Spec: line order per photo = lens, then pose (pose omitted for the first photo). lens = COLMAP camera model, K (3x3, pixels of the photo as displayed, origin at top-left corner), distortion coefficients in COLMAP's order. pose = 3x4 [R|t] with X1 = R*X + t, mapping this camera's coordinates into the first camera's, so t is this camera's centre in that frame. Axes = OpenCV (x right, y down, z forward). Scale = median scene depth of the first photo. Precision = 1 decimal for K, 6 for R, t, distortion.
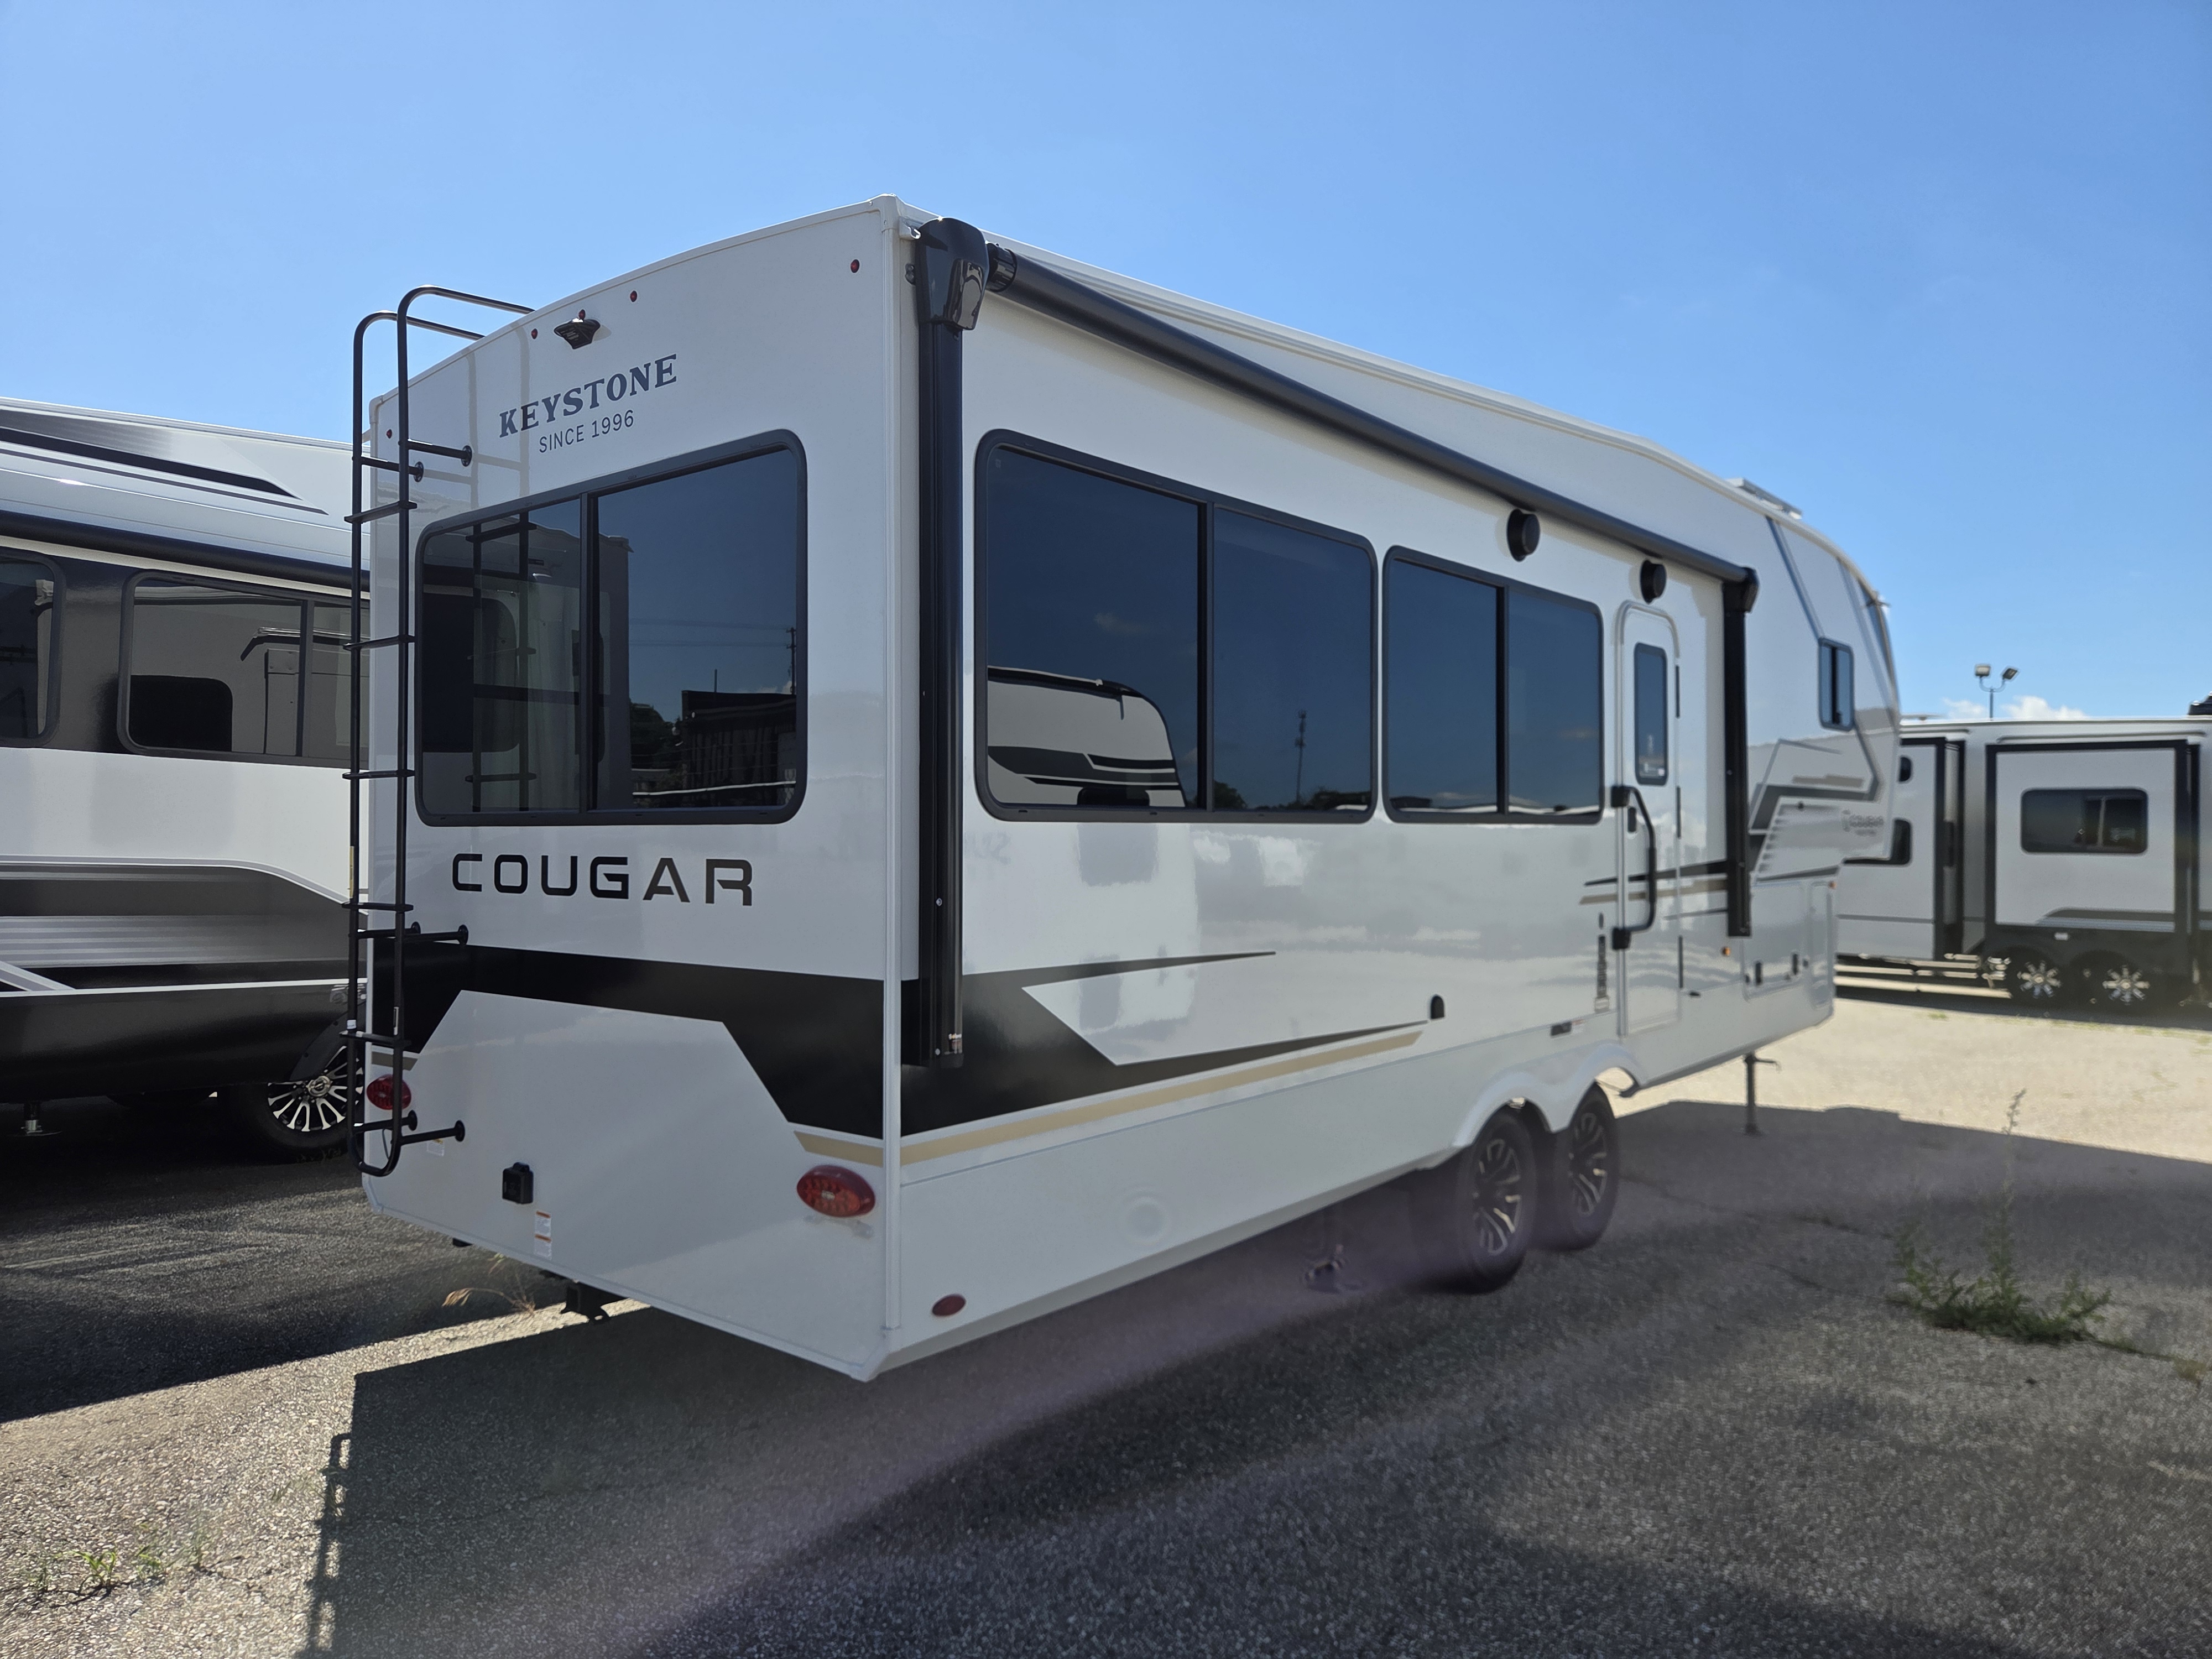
lens RADIAL K [[1514.7, 0, 1105.0], [0, 1514.7, 821.2], [0, 0, 1]] dist [0.016048, -0.001044]
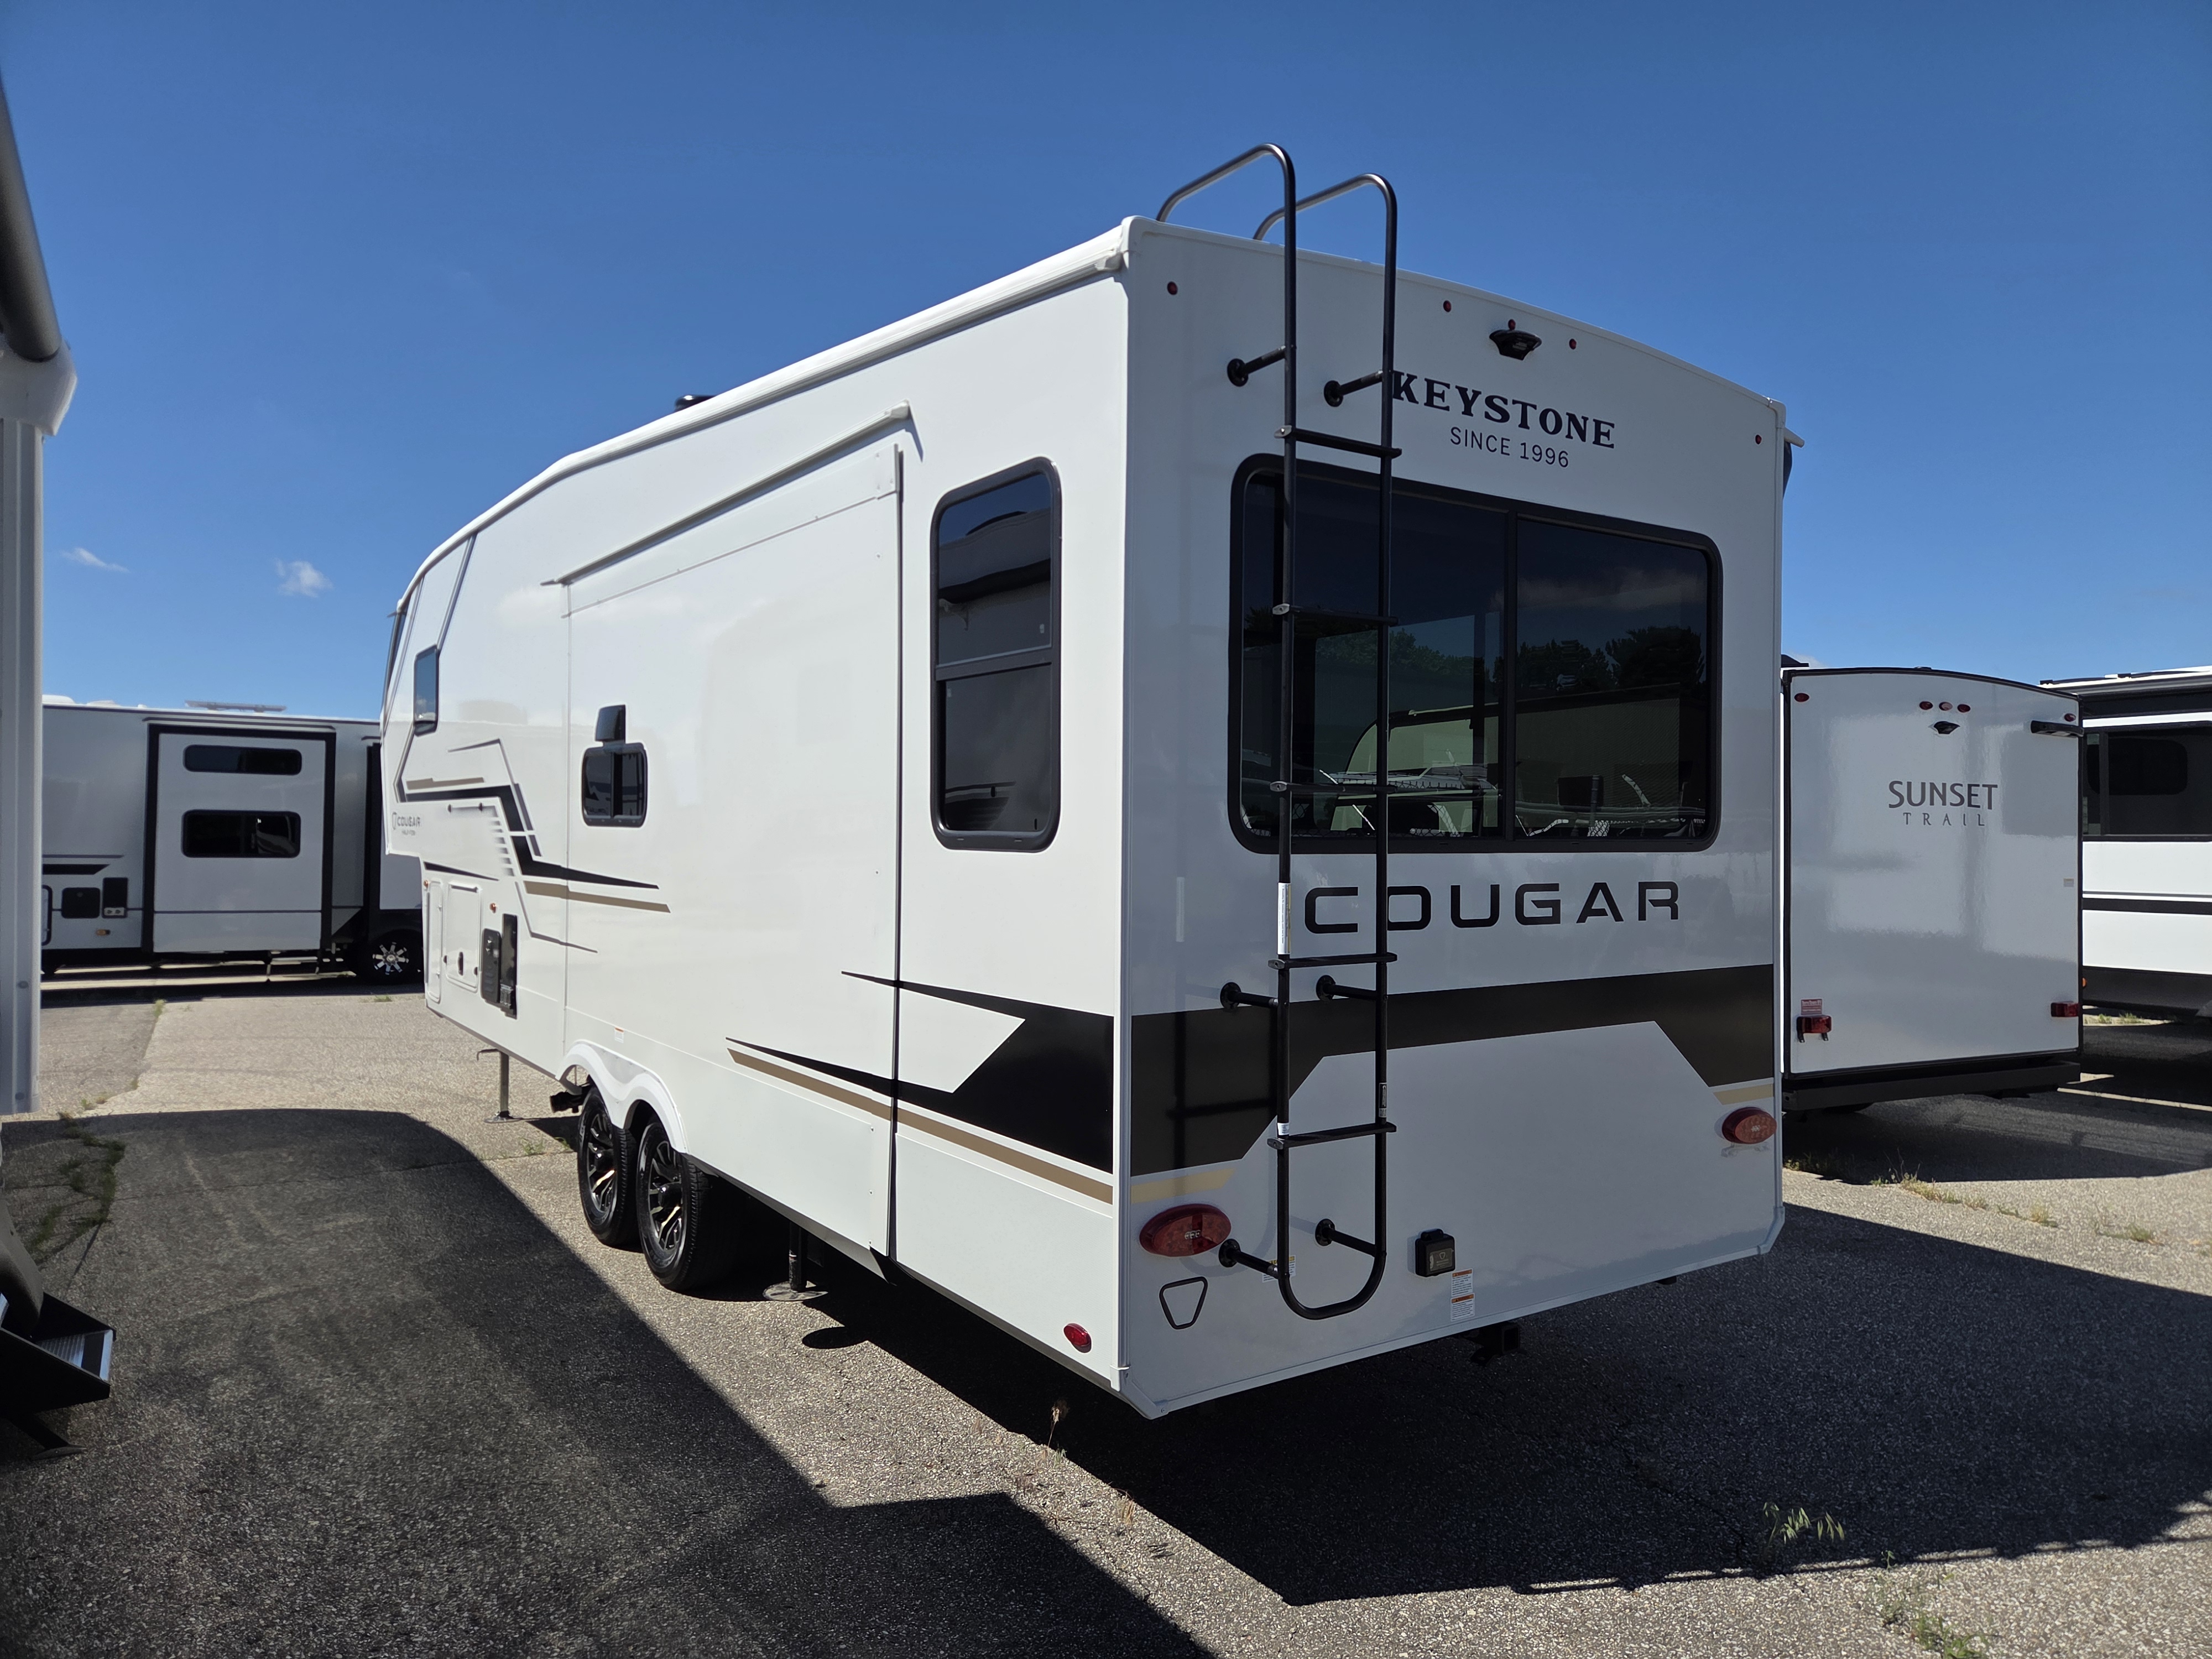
lens RADIAL K [[1475.1, 0, 1106.0], [0, 1475.1, 829.5], [0, 0, 1]] dist [0.070898, -0.073951]
pose [[0.274561, 0.000035, 0.961570, -1.370661], [-0.016235, 0.999858, 0.004599, -0.012732], [-0.961433, -0.016874, 0.274522, 1.015279]]
